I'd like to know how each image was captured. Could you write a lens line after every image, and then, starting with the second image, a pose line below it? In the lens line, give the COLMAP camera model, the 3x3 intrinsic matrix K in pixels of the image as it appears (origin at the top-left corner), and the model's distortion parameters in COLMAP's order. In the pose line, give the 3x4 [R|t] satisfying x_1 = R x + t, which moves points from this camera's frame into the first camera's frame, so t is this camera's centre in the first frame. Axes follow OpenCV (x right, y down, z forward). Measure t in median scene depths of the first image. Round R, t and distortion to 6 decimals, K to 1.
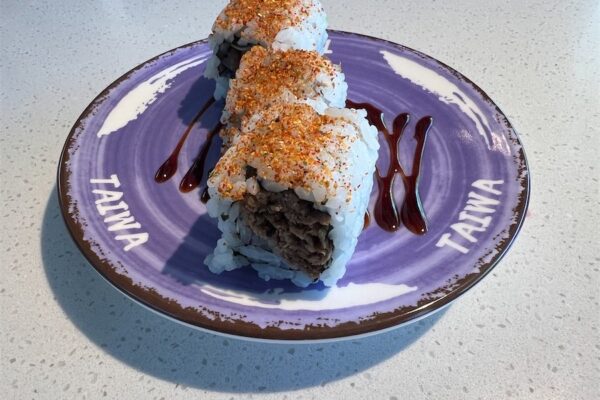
lens RADIAL K [[465.1, 0, 270.4], [0, 465.1, 199.7], [0, 0, 1]] dist [0.008176, 0.001542]
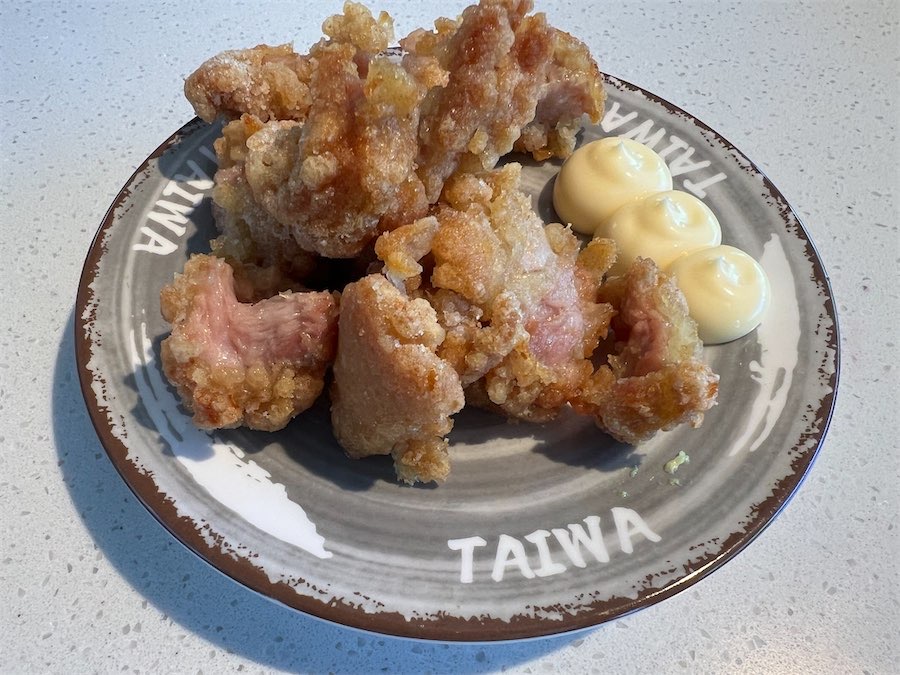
lens RADIAL K [[683.8, 0, 367.3], [0, 683.8, 439.6], [0, 0, 1]] dist [0.001676, -0.033720]
pose [[0.342433, -0.818123, 0.461968, -0.675297], [0.704162, 0.548996, 0.450288, -0.566441], [-0.622010, 0.171106, 0.764085, 0.495988]]
